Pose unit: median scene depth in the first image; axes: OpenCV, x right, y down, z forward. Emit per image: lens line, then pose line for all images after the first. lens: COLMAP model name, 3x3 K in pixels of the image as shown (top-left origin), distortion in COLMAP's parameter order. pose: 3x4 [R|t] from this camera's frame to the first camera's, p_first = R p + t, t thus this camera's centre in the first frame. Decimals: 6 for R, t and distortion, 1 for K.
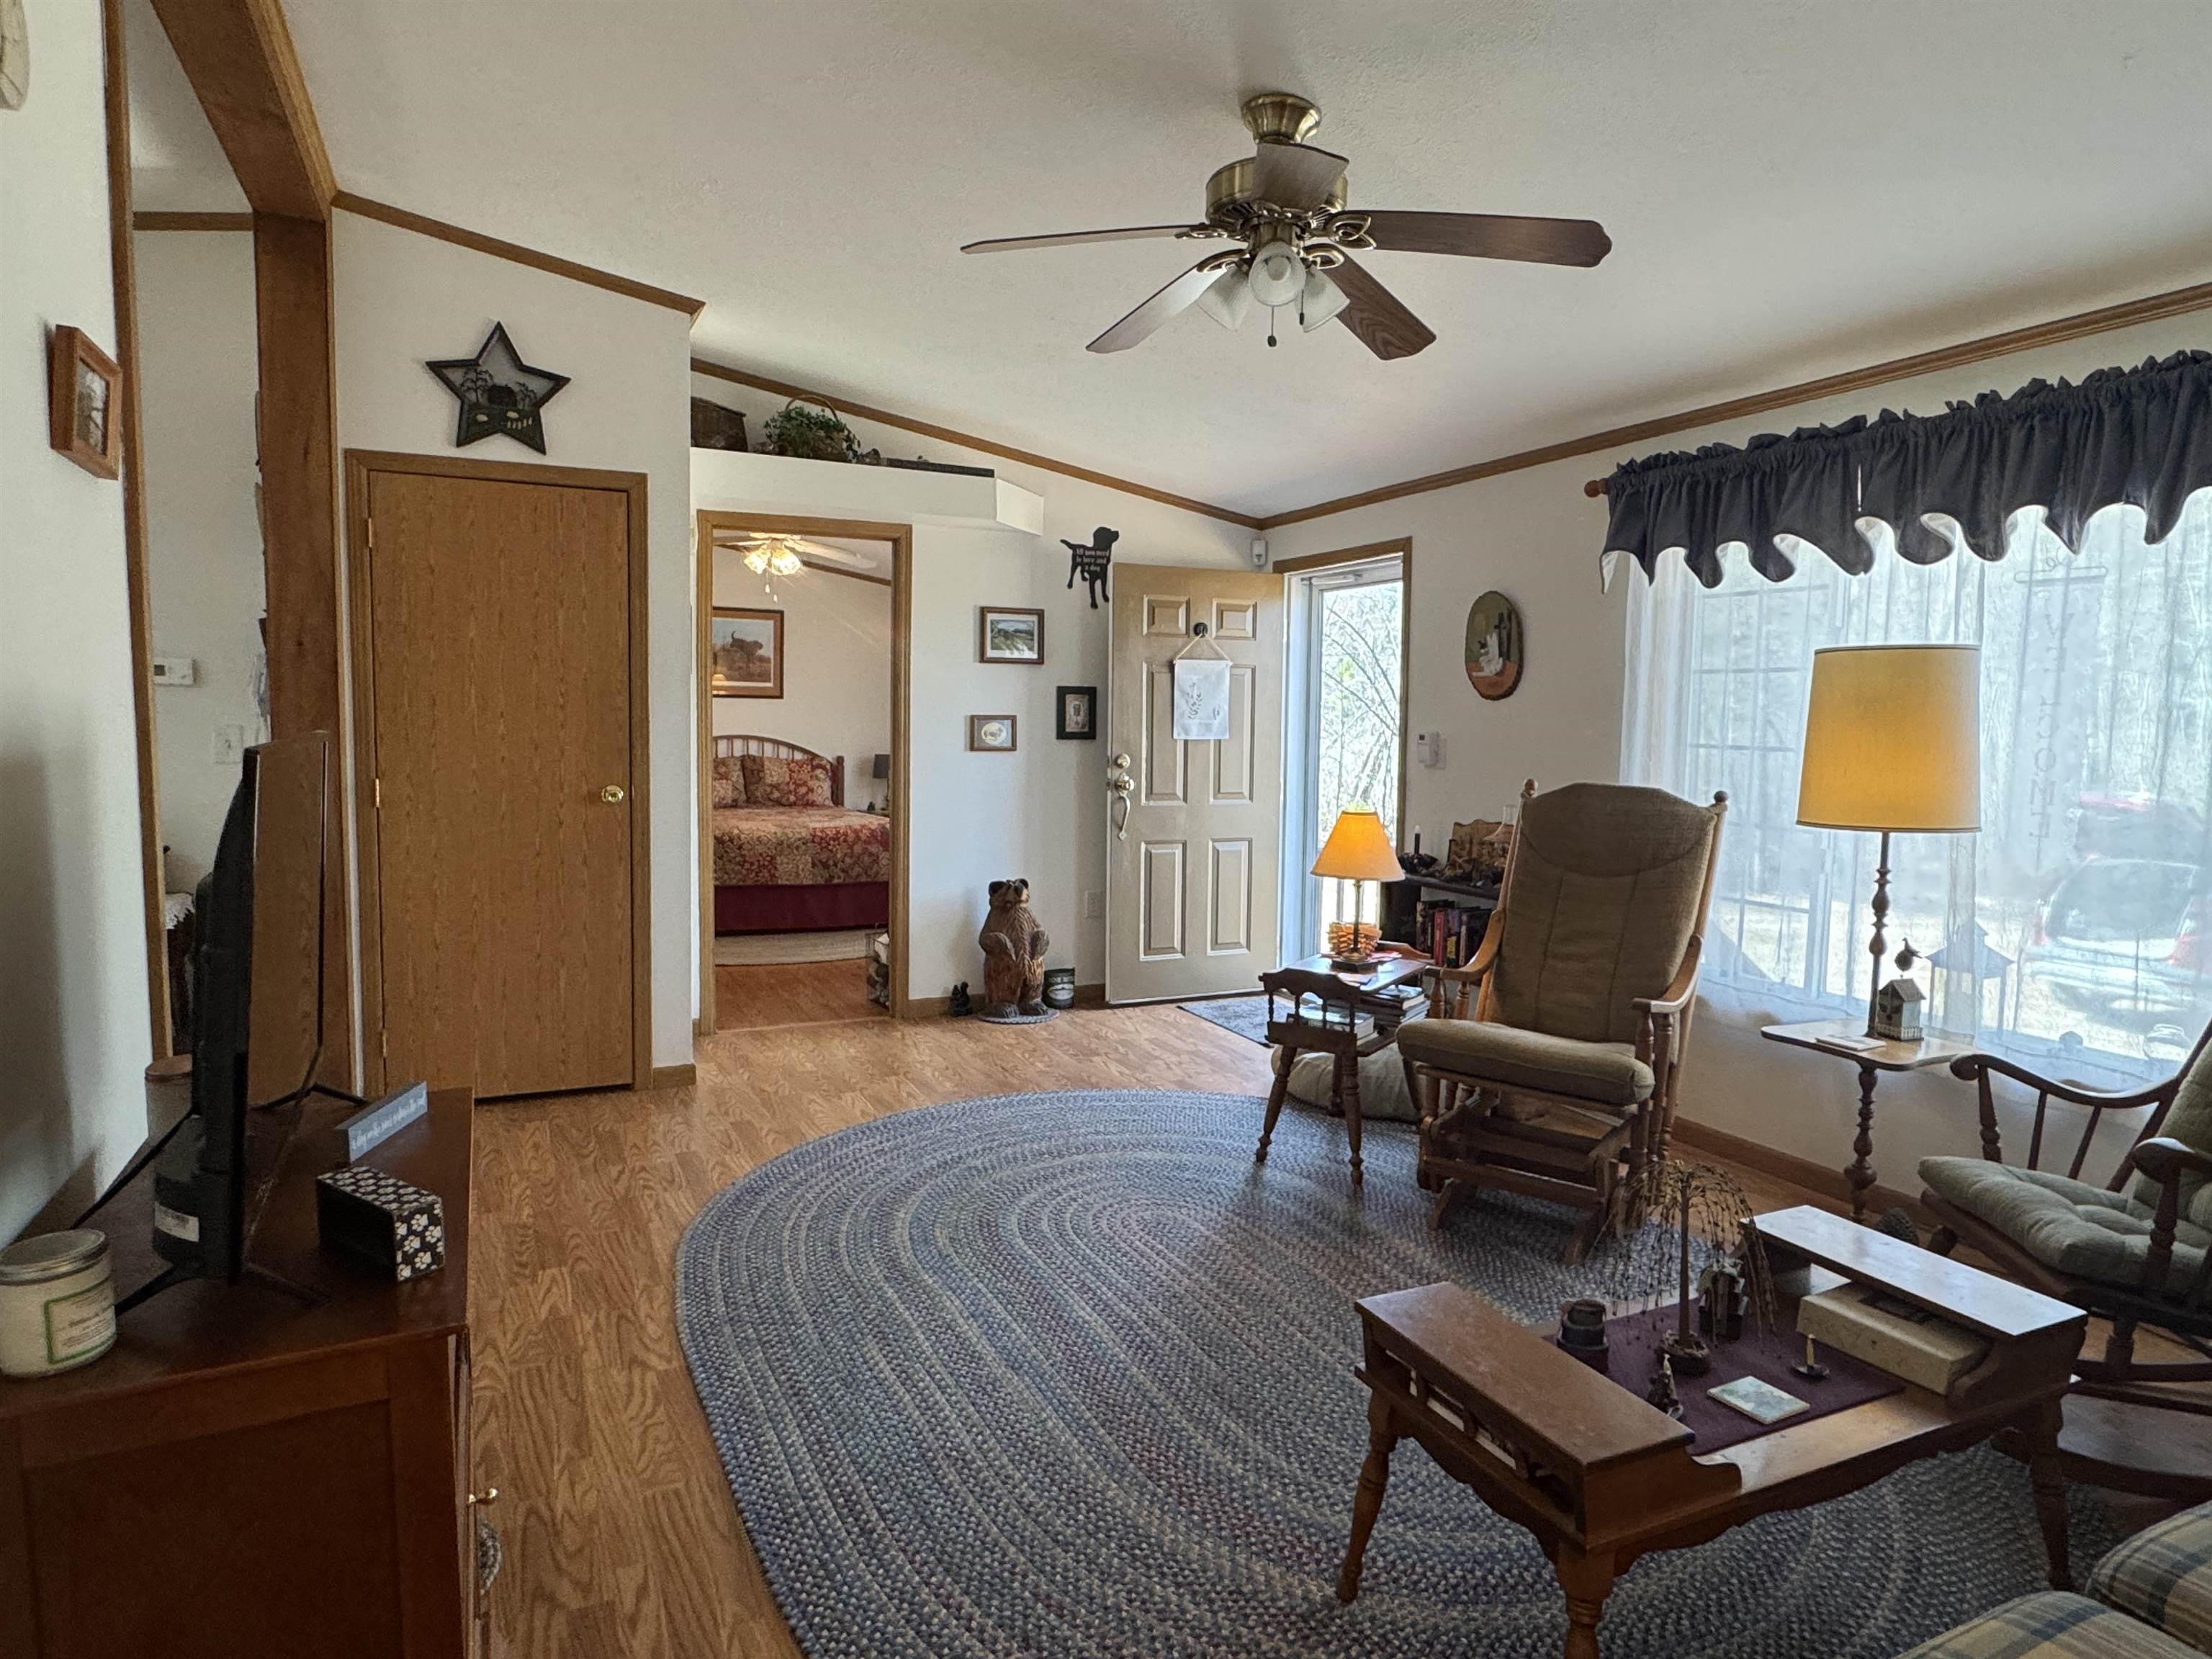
lens RADIAL K [[1281.5, 0, 1101.4], [0, 1281.5, 819.3], [0, 0, 1]] dist [-0.006610, 0.003816]
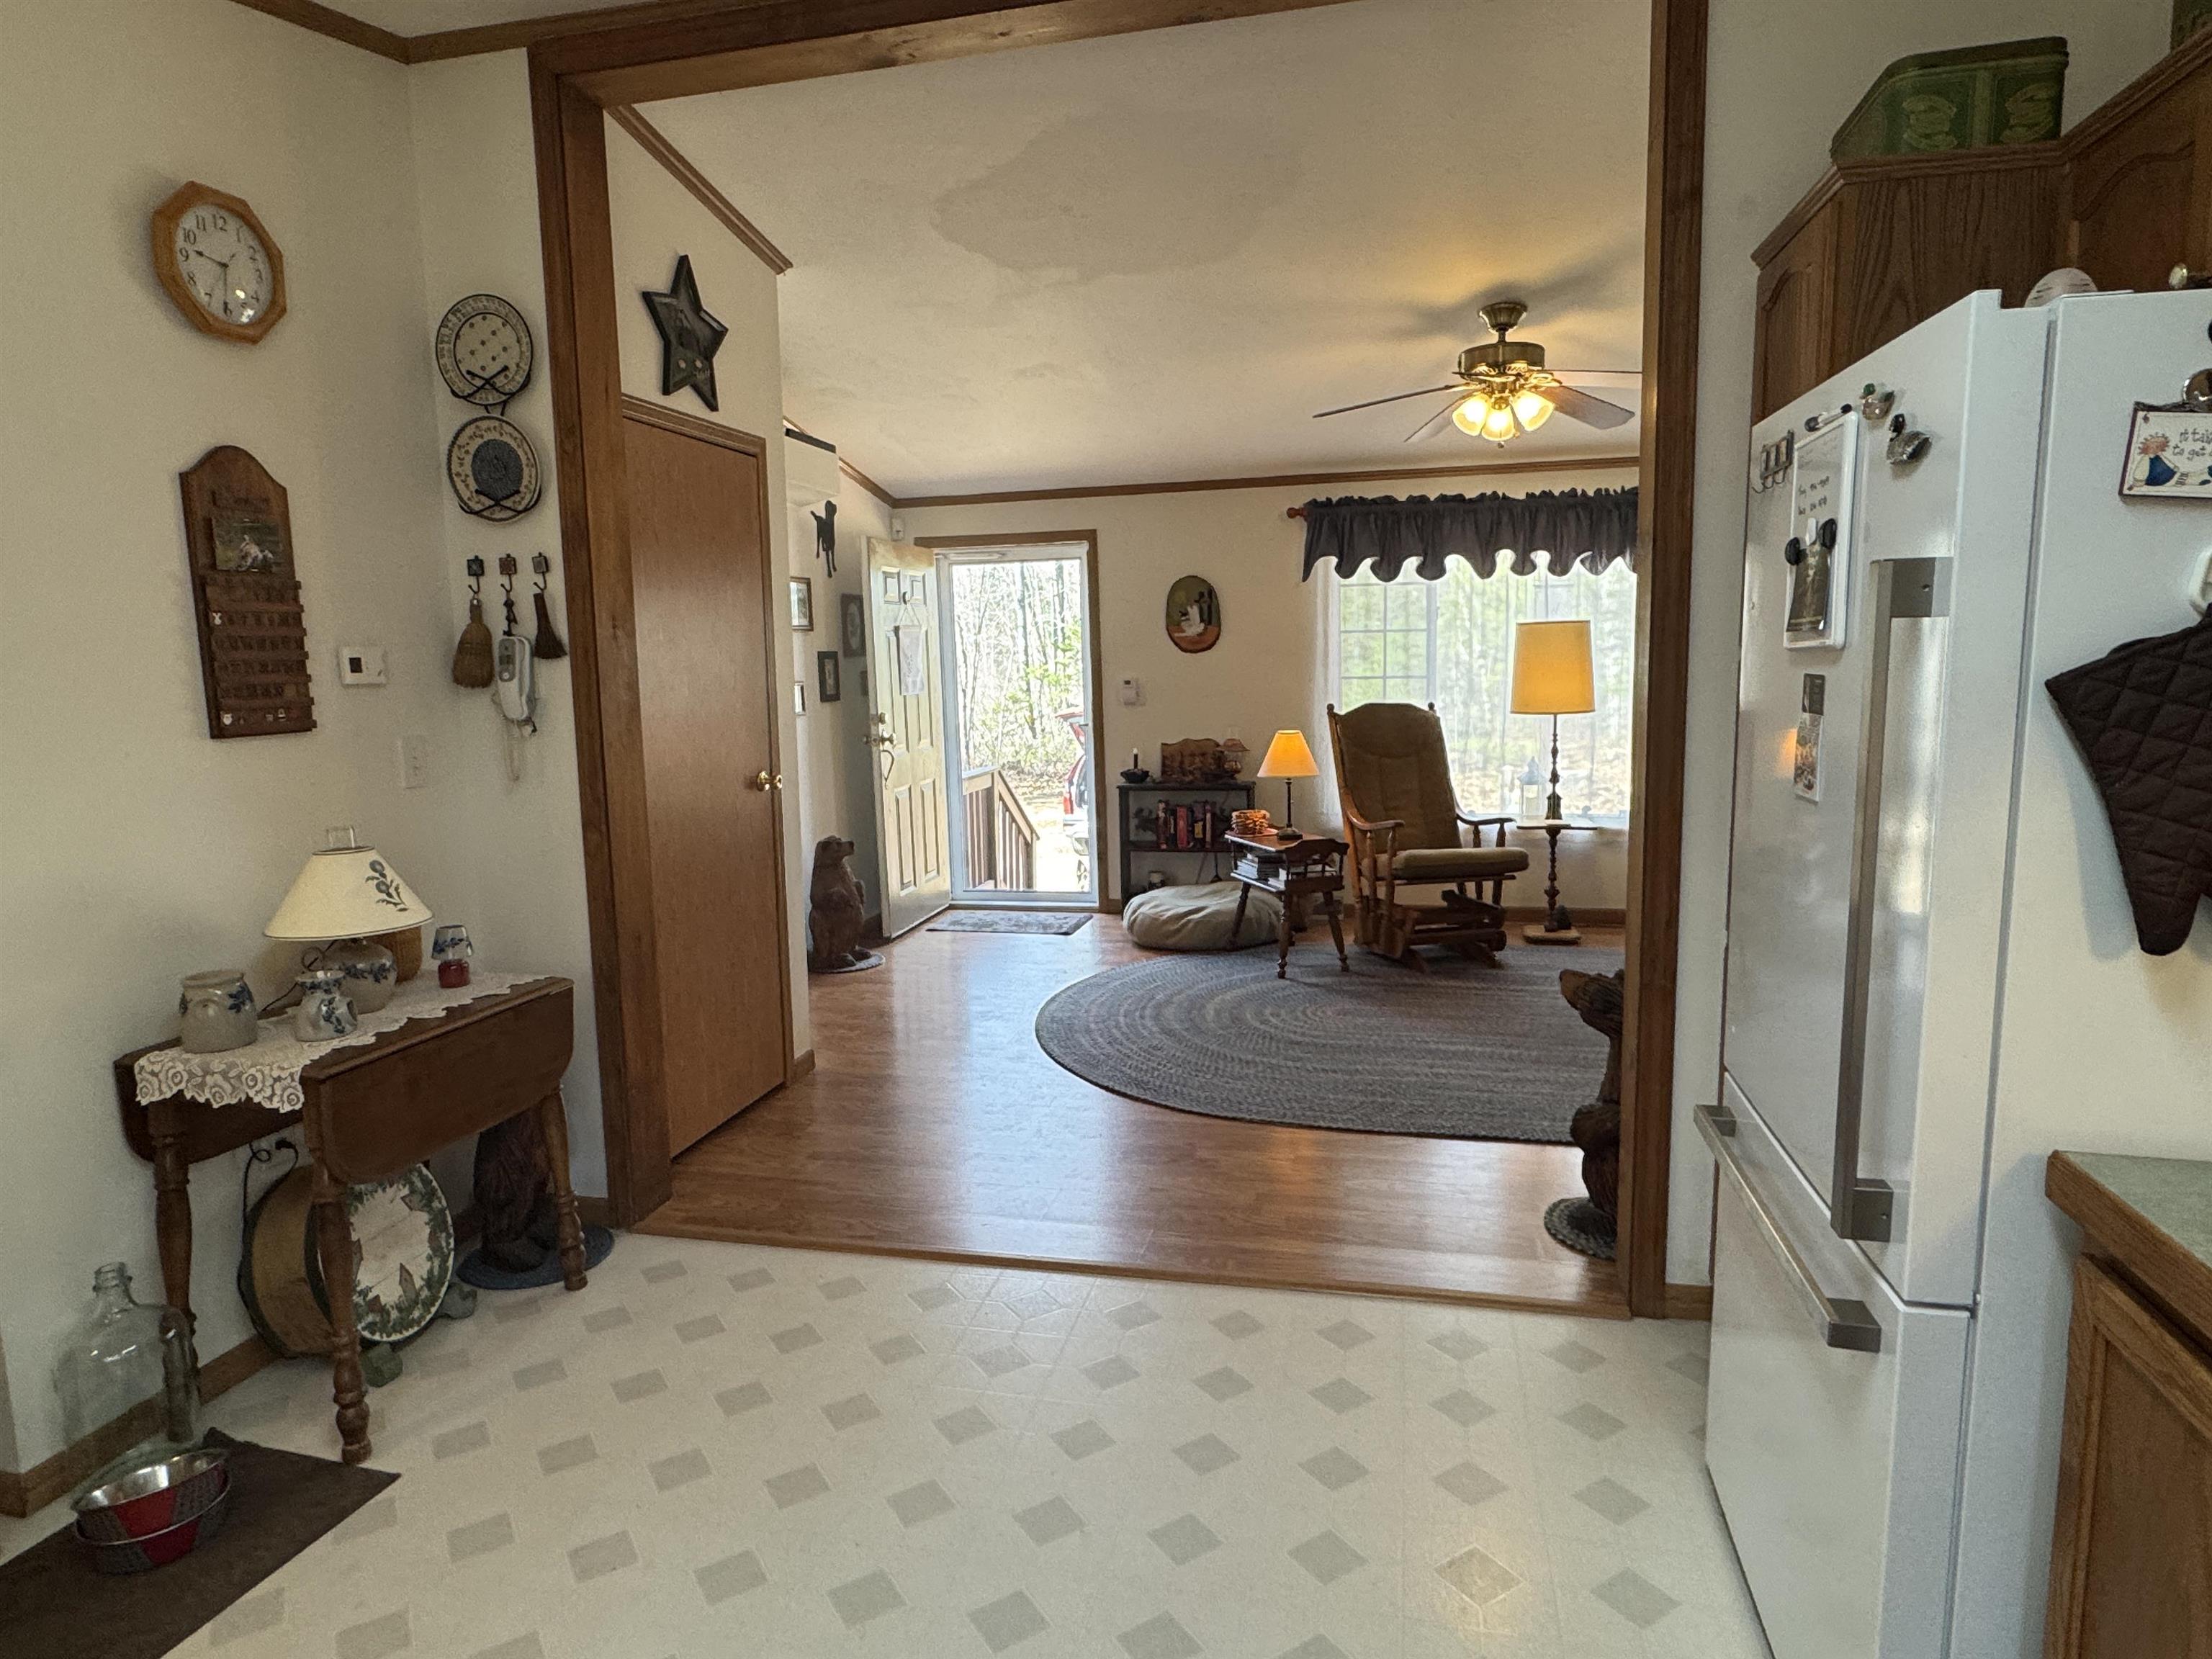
lens RADIAL K [[1281.5, 0, 1099.6], [0, 1281.5, 819.6], [0, 0, 1]] dist [-0.006610, 0.003816]
pose [[0.622378, -0.129087, 0.771999, -1.013894], [0.096560, 0.991435, 0.087933, -0.052982], [-0.776738, 0.019816, 0.629512, 0.229533]]
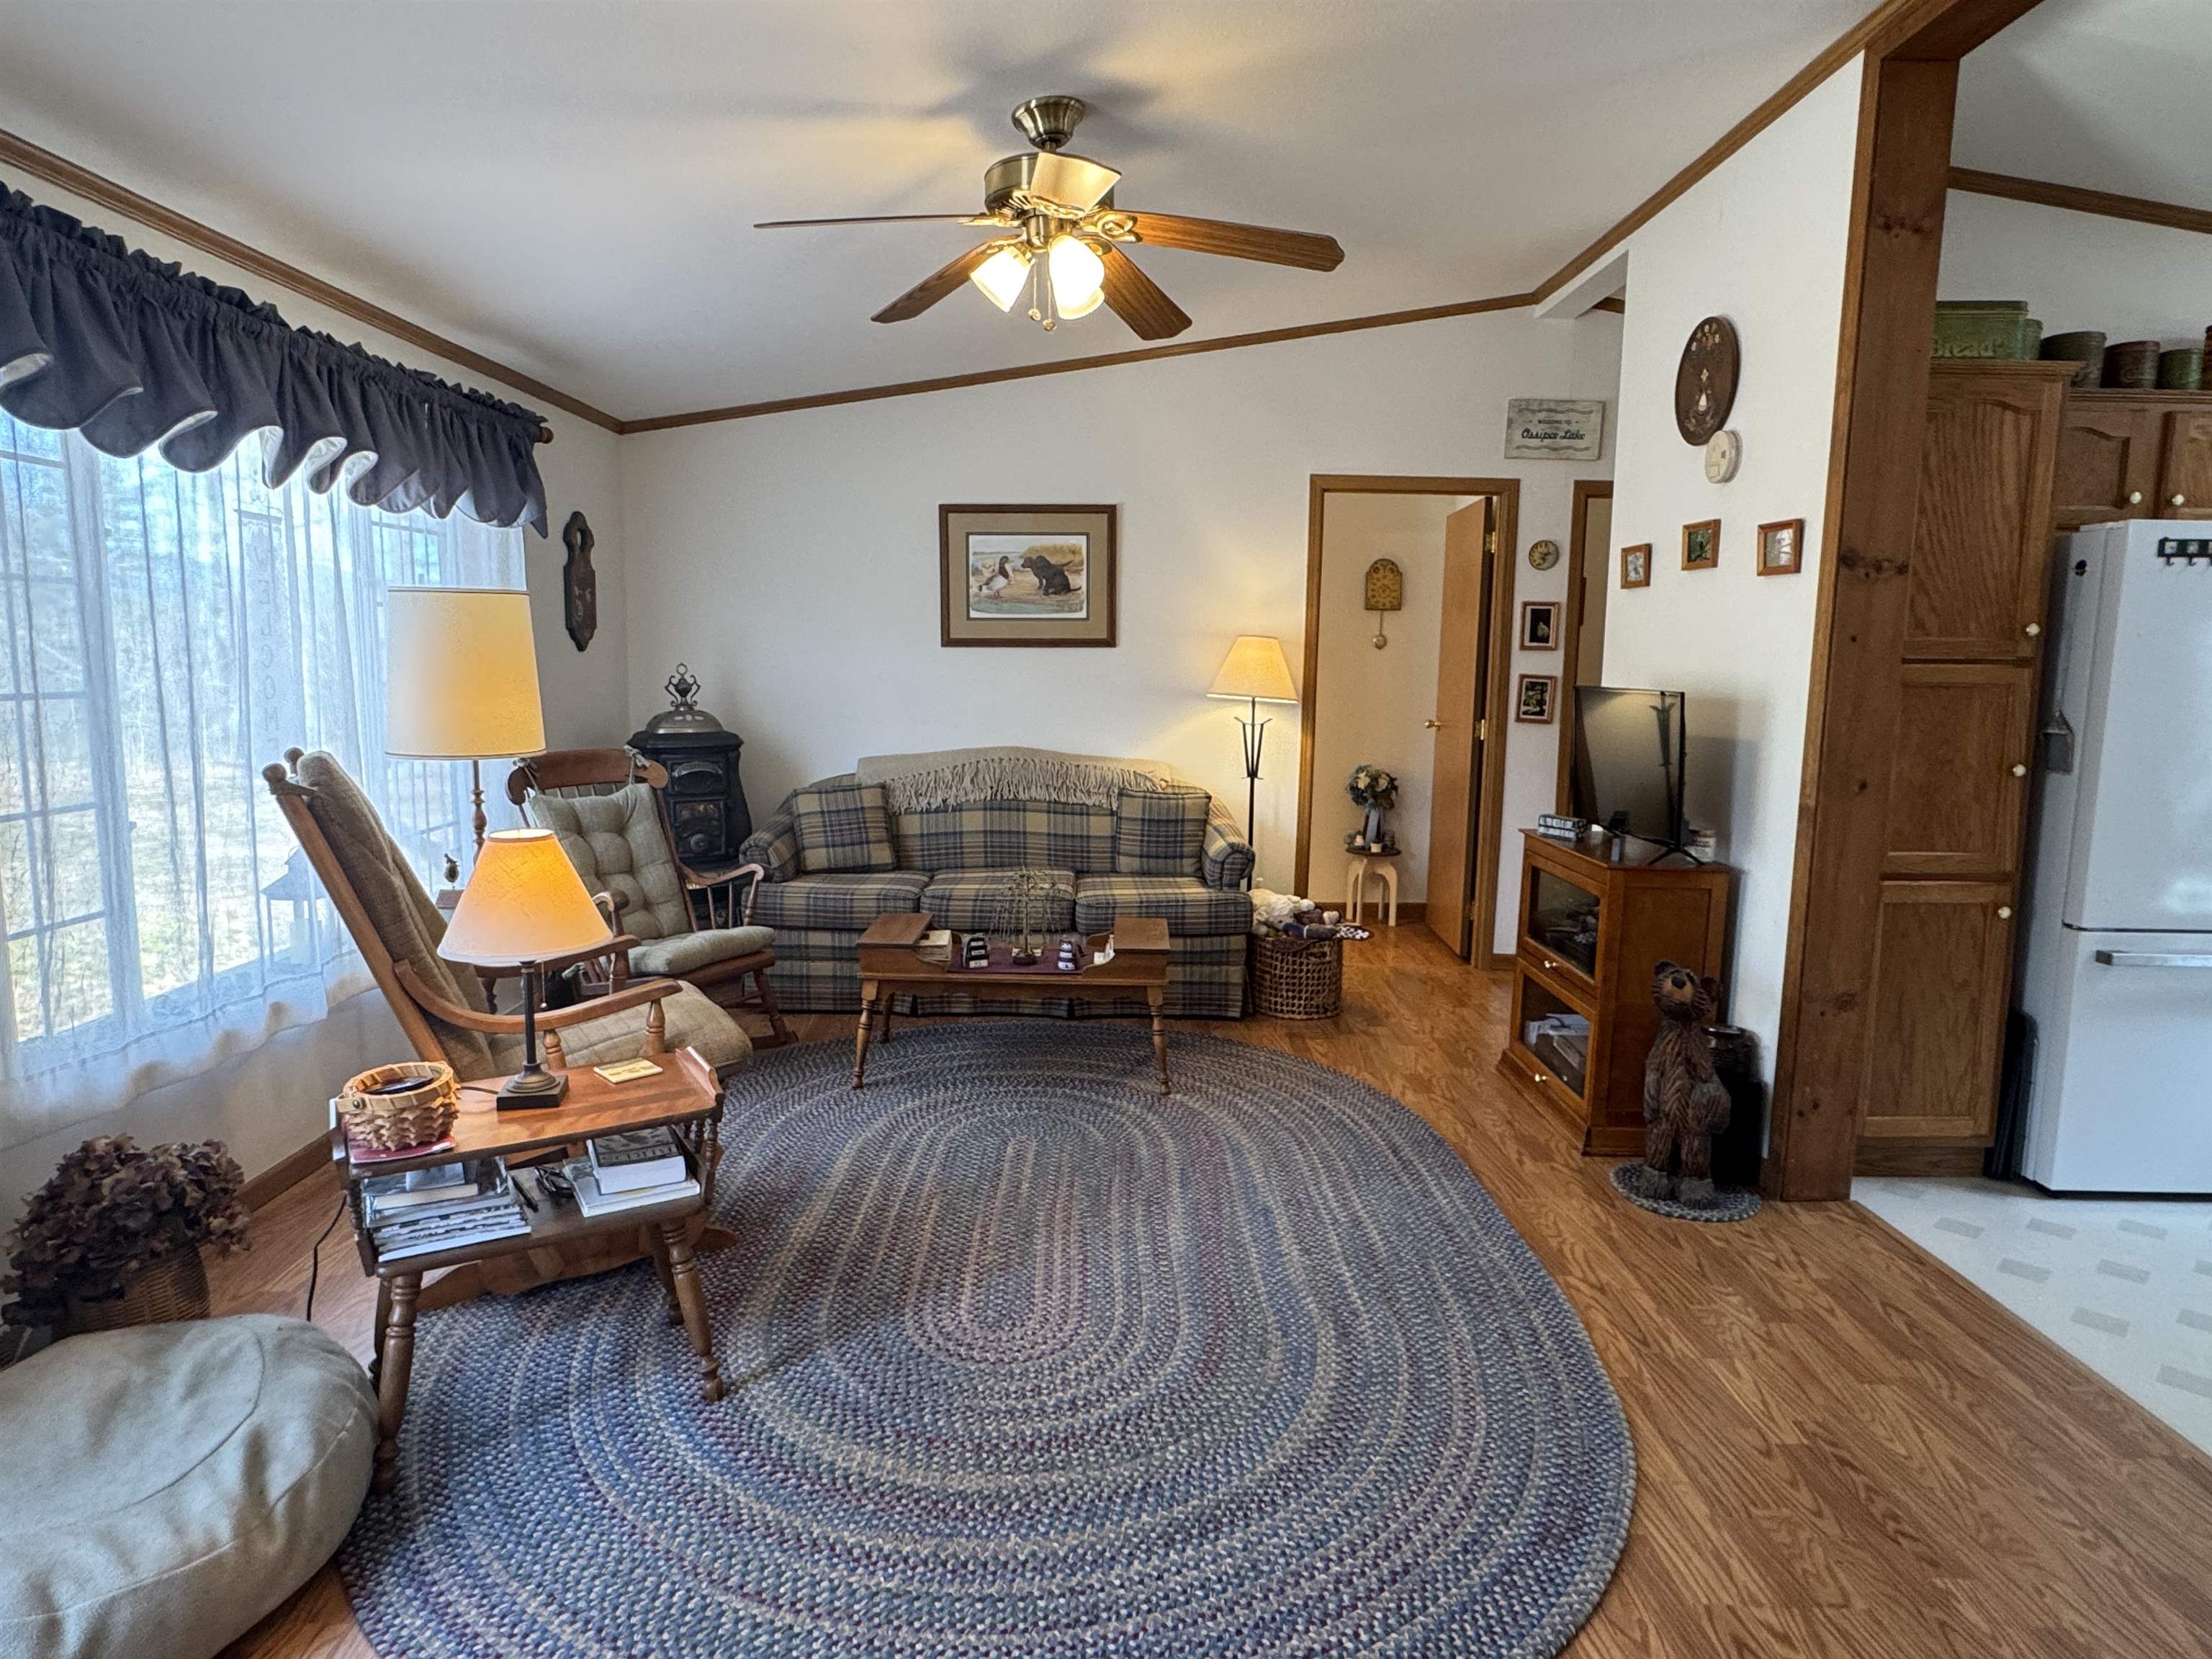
lens RADIAL K [[1281.5, 0, 1088.1], [0, 1281.5, 810.2], [0, 0, 1]] dist [-0.006610, 0.003816]
pose [[-0.898841, -0.081744, 0.430585, -0.259008], [0.008012, 0.979224, 0.202625, -0.124287], [-0.438202, 0.185578, -0.879511, 1.310328]]
